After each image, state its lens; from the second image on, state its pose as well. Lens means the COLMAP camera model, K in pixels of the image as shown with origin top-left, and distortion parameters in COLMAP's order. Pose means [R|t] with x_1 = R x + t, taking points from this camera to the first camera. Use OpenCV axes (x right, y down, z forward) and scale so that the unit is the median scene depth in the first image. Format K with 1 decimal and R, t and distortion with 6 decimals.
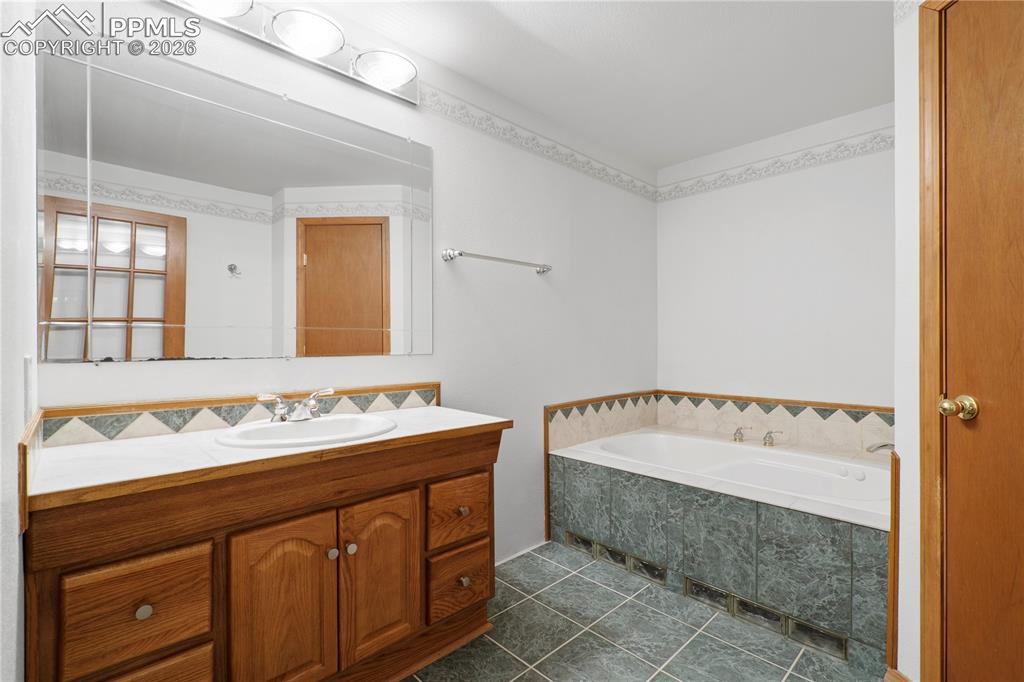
lens RADIAL K [[467.2, 0, 511.2], [0, 467.2, 338.1], [0, 0, 1]] dist [-0.005043, 0.004149]
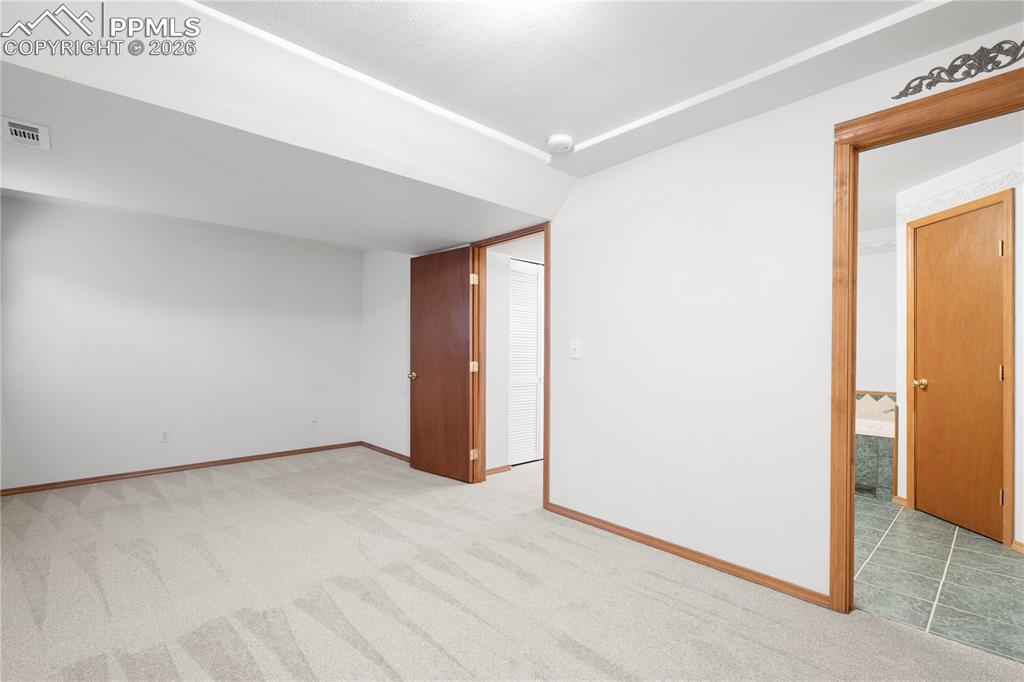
lens RADIAL K [[467.2, 0, 512.4], [0, 467.2, 346.0], [0, 0, 1]] dist [-0.005043, 0.004149]
pose [[0.999918, 0.011693, -0.005188, -1.117281], [-0.011781, 0.999781, -0.017315, 0.009379], [0.004984, 0.017375, 0.999837, -1.381694]]
